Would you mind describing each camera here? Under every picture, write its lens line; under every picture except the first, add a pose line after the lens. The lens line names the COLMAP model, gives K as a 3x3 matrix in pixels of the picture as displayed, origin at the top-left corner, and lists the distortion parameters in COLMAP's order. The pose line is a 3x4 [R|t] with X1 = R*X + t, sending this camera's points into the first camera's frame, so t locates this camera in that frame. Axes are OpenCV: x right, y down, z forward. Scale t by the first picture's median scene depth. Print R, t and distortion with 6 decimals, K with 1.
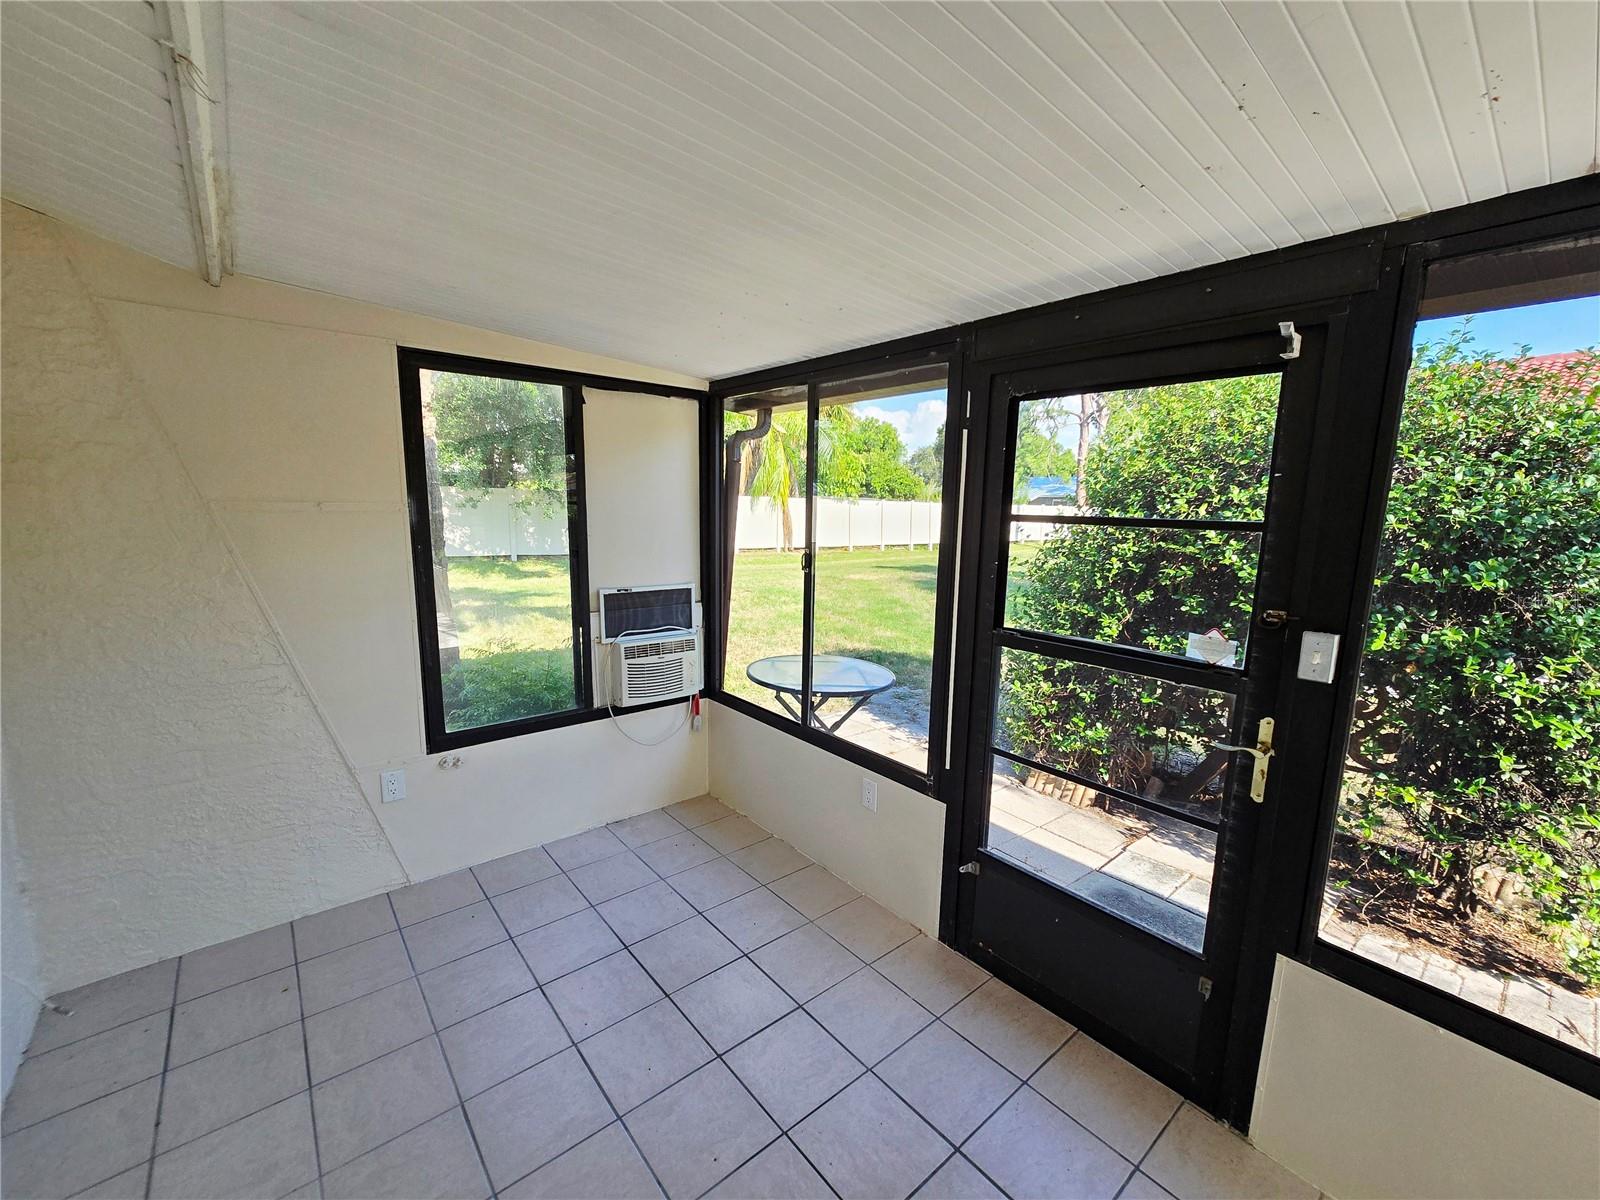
lens RADIAL K [[660.3, 0, 796.5], [0, 660.3, 601.4], [0, 0, 1]] dist [-0.007584, 0.004454]
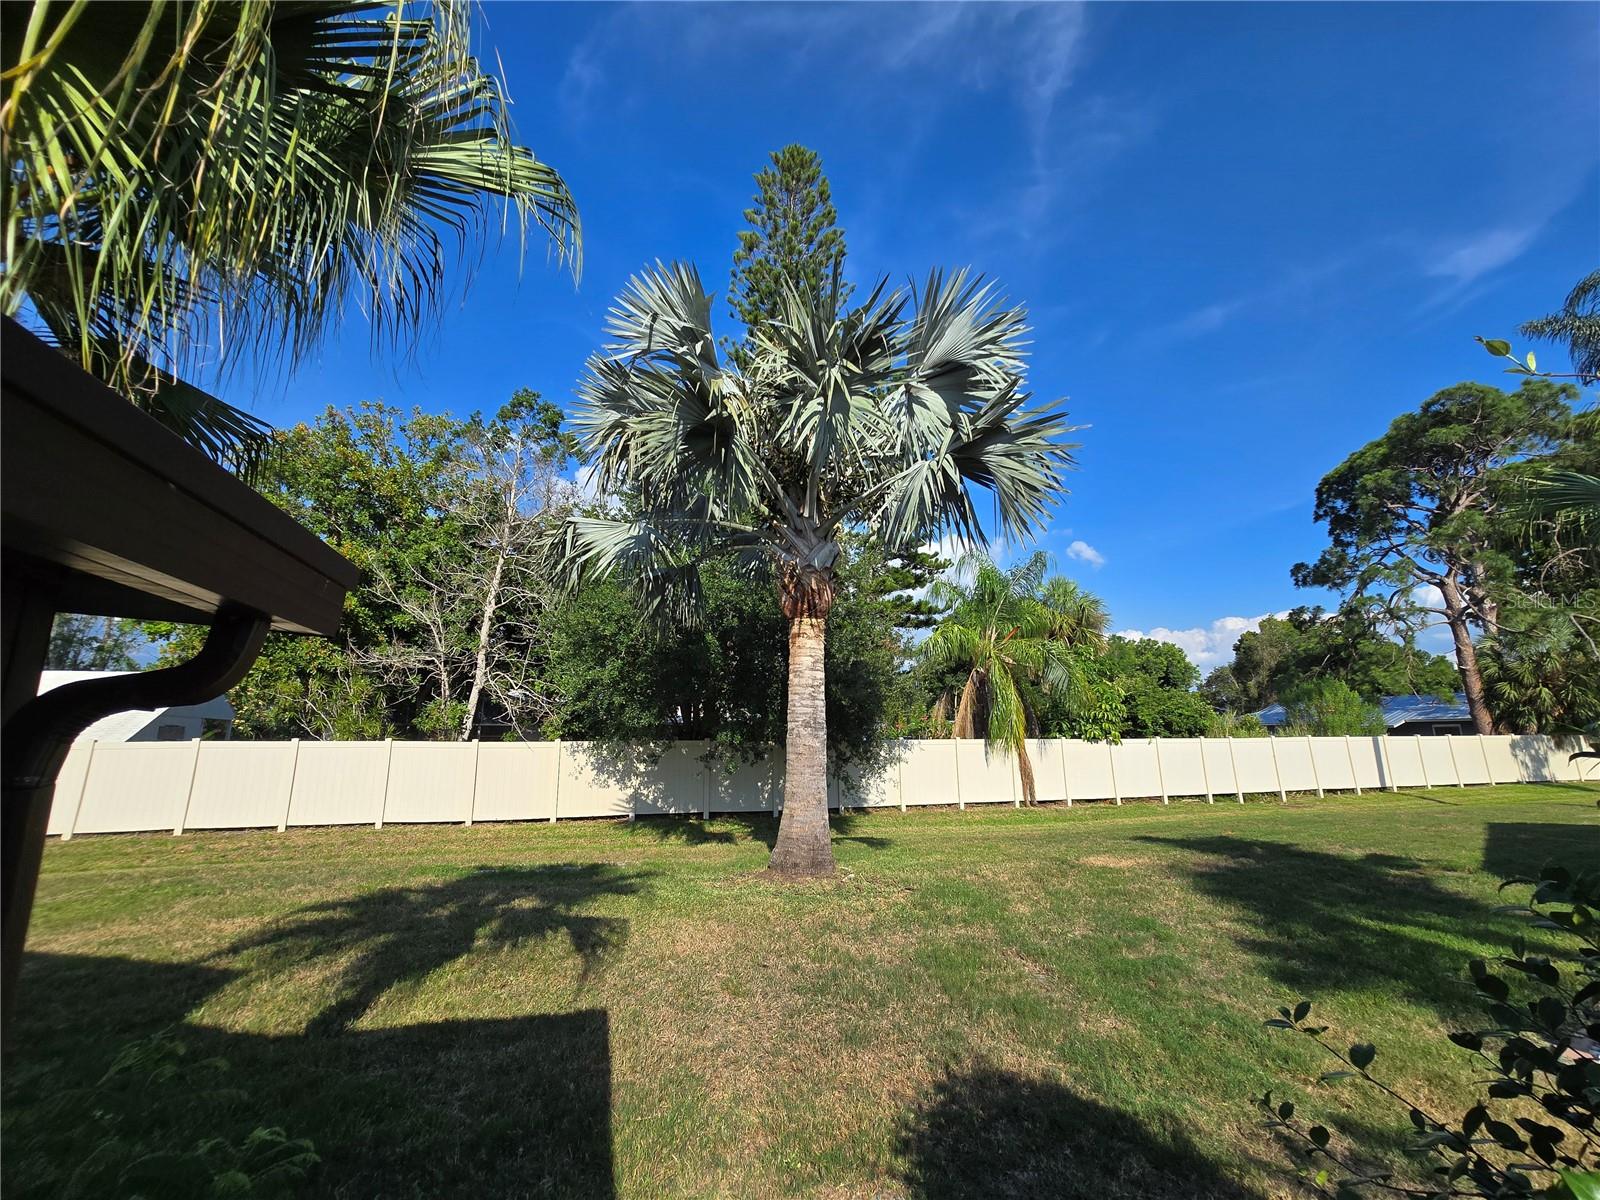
lens RADIAL K [[660.3, 0, 797.7], [0, 660.3, 611.6], [0, 0, 1]] dist [-0.007584, 0.004454]
pose [[0.923129, -0.101271, -0.370915, 0.041015], [-0.028419, 0.944079, -0.328491, -0.023998], [0.383440, 0.313781, 0.868629, 0.102485]]
